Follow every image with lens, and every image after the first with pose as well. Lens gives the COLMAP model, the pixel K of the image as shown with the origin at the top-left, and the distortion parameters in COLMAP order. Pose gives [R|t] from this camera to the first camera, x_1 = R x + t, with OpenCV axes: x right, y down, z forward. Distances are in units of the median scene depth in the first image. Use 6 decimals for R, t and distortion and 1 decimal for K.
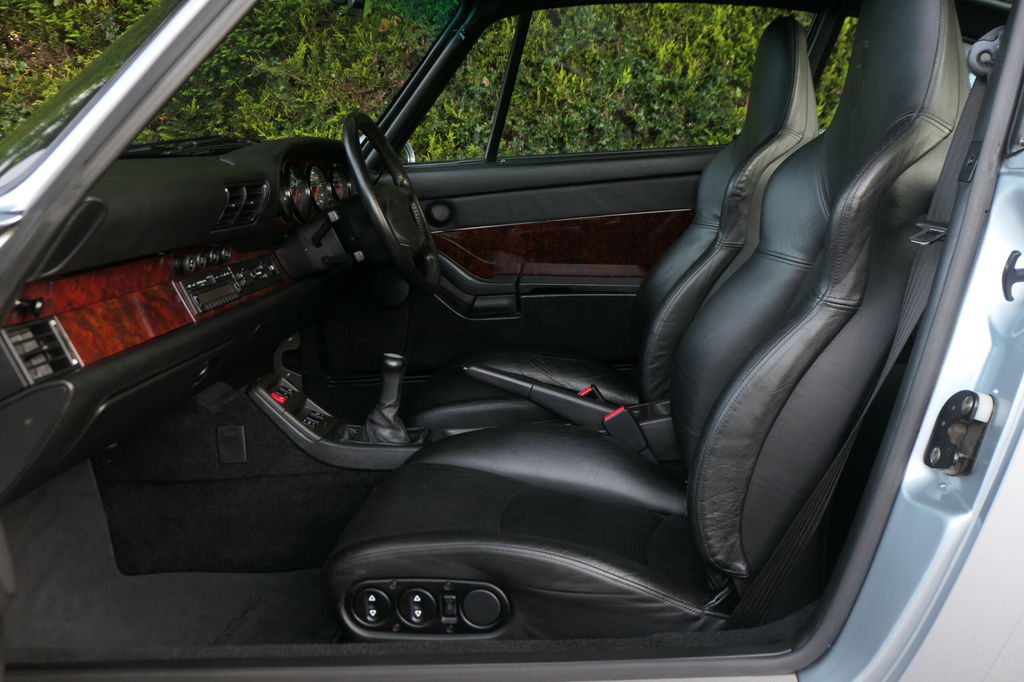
lens RADIAL K [[976.4, 0, 512.4], [0, 976.4, 313.0], [0, 0, 1]] dist [0.047176, 0.002813]
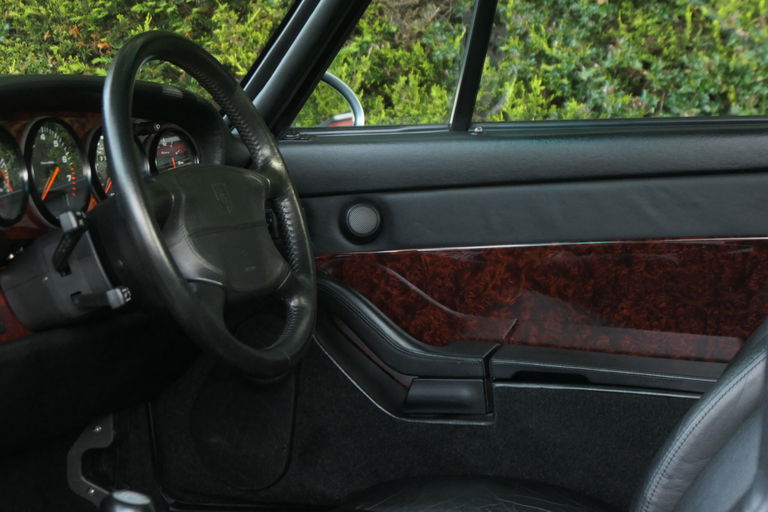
lens RADIAL K [[1549.6, 0, 384.0], [0, 1549.6, 256.0], [0, 0, 1]] dist [0.022139, -0.494363]
pose [[0.975039, 0.053357, -0.215529, 0.121196], [-0.068175, 0.995751, -0.061908, -0.028536], [0.211310, 0.075056, 0.974533, 0.156468]]
